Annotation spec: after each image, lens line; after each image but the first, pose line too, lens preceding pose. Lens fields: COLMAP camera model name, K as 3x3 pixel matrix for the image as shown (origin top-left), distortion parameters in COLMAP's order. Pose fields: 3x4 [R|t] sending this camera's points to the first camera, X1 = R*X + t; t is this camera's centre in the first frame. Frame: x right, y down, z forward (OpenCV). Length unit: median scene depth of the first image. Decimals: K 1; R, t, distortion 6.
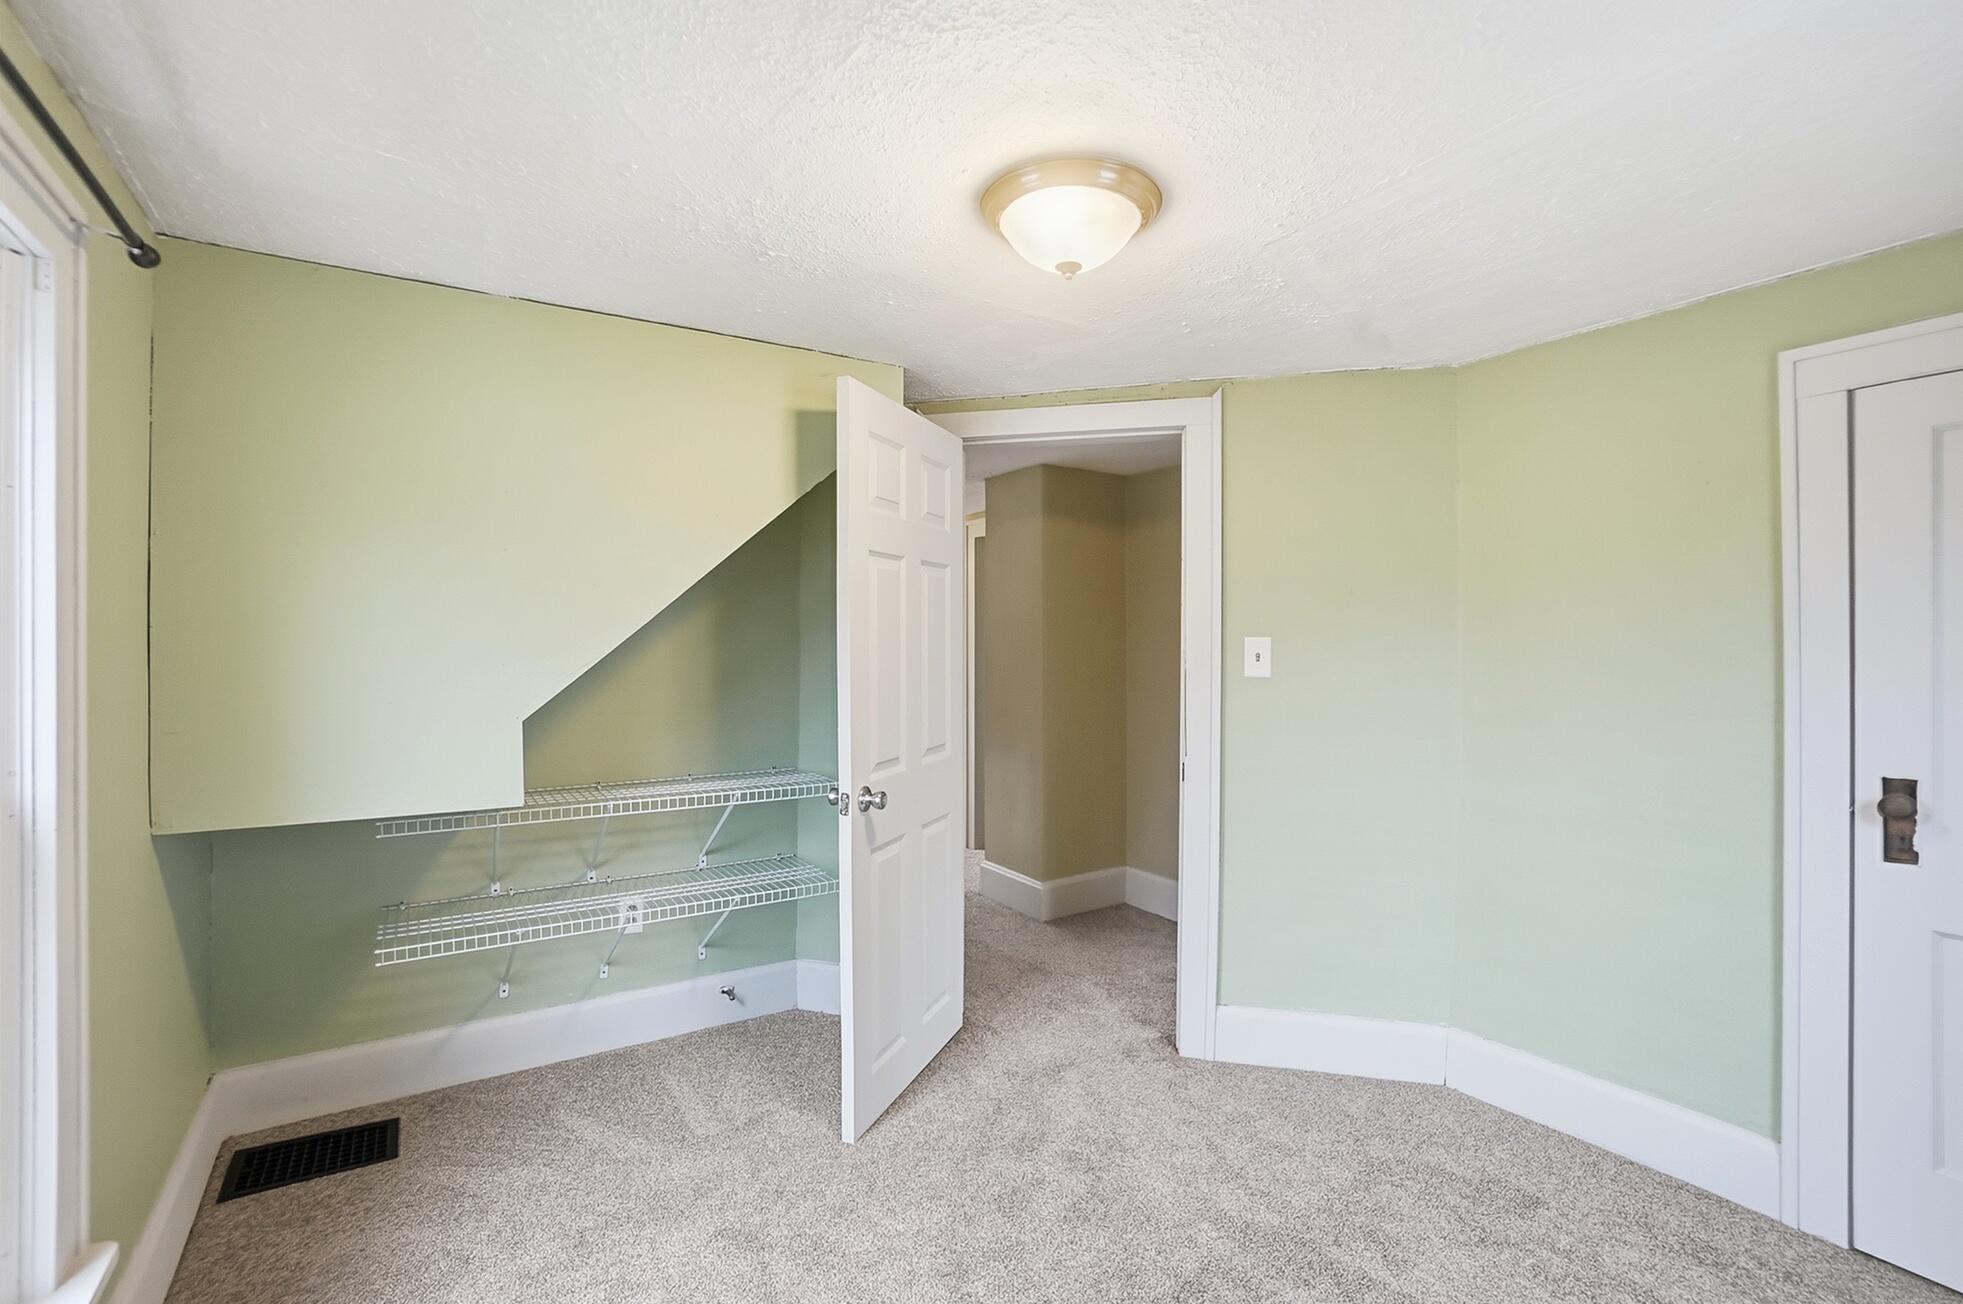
lens RADIAL K [[888.7, 0, 984.5], [0, 888.7, 655.9], [0, 0, 1]] dist [-0.060071, 0.026228]
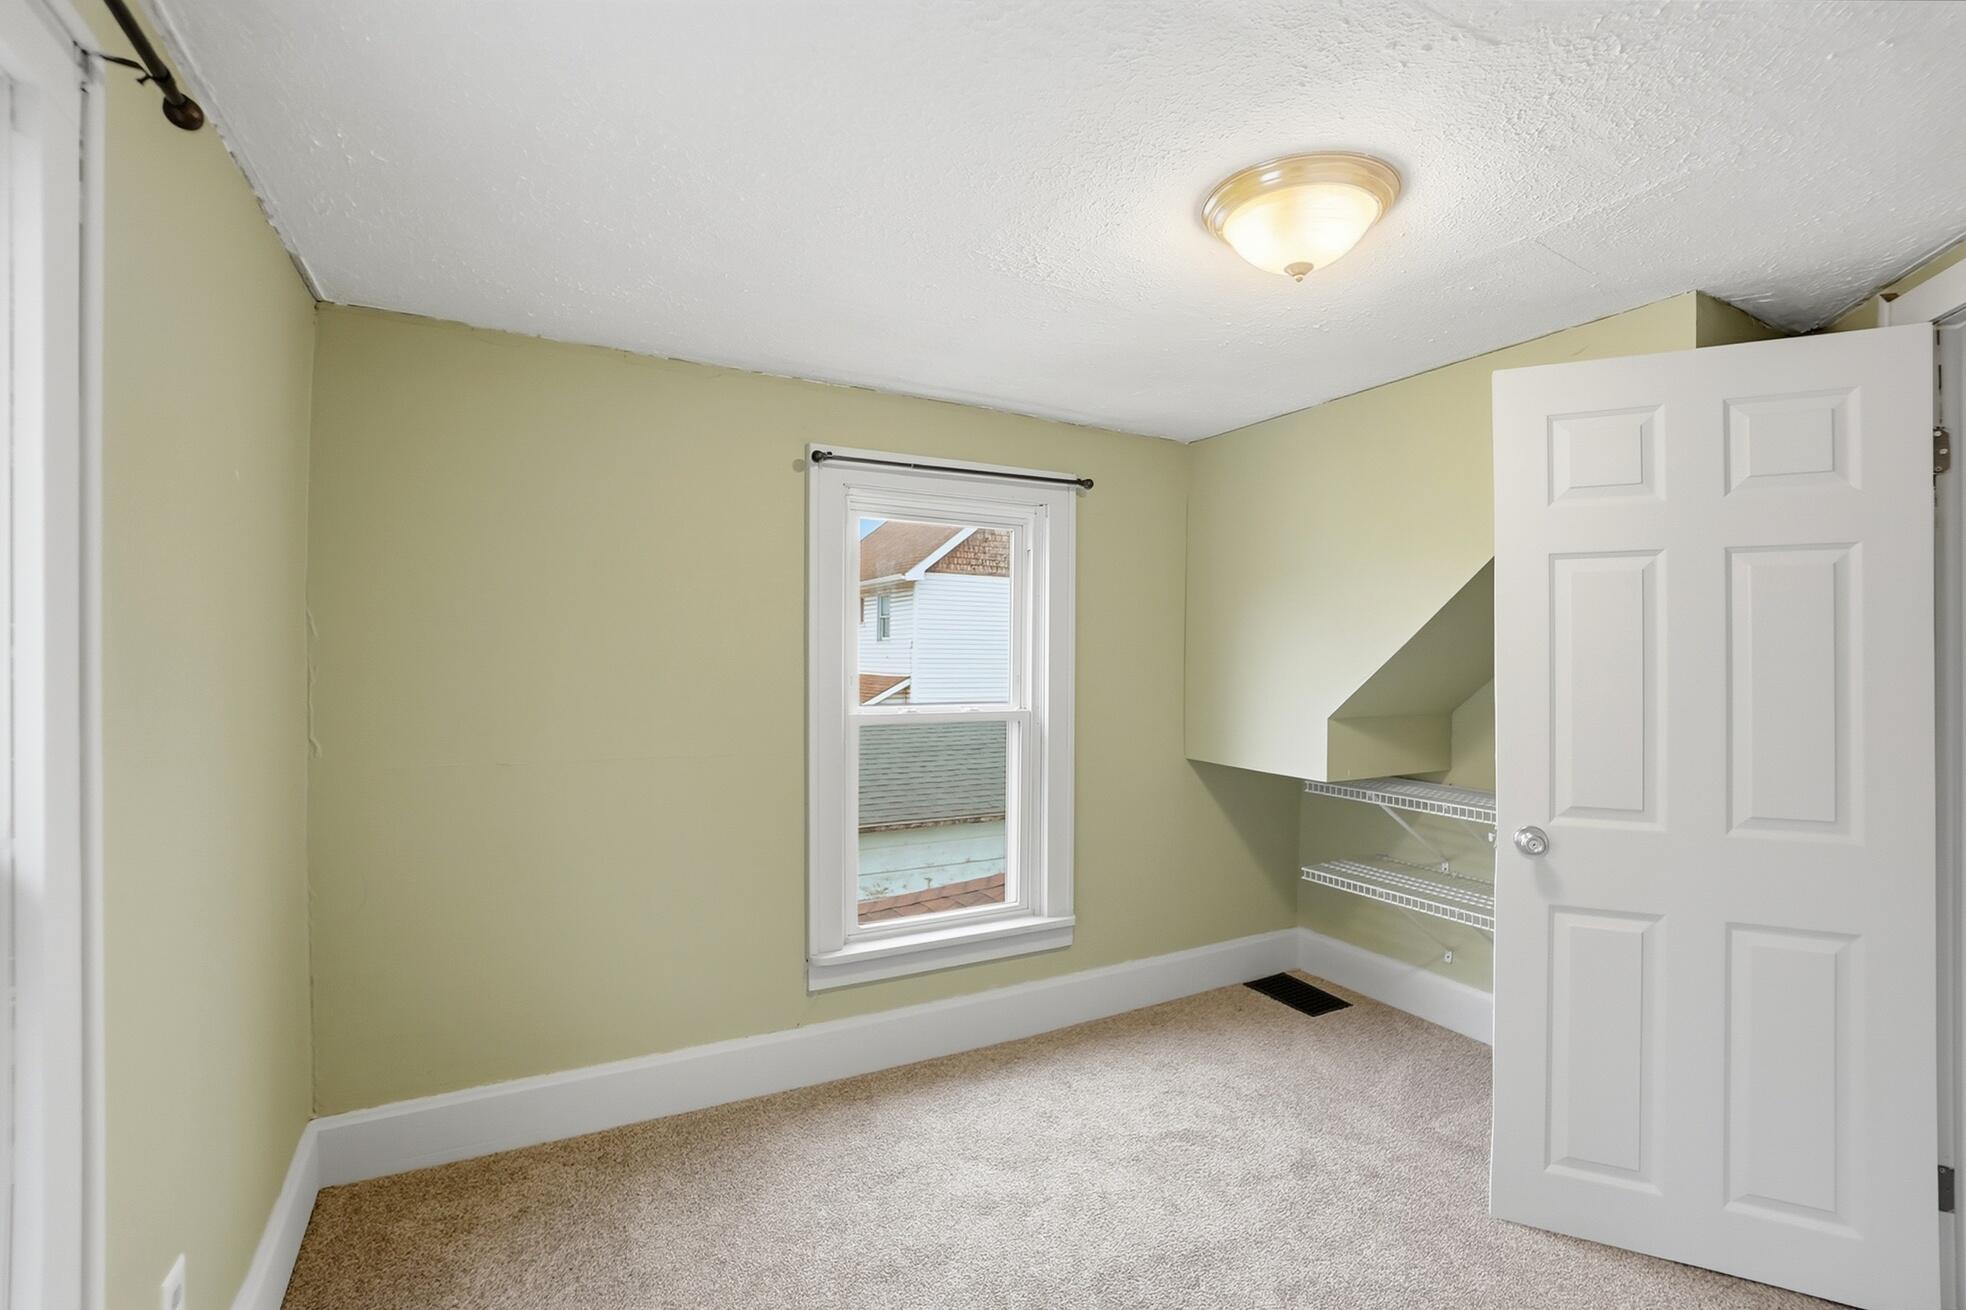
lens RADIAL K [[890.0, 0, 986.0], [0, 890.0, 658.9], [0, 0, 1]] dist [-0.060071, 0.026228]
pose [[-0.096932, -0.000921, -0.995291, 0.744901], [-0.022660, 0.999742, 0.001281, -0.003614], [0.995033, 0.022677, -0.096928, 0.532601]]
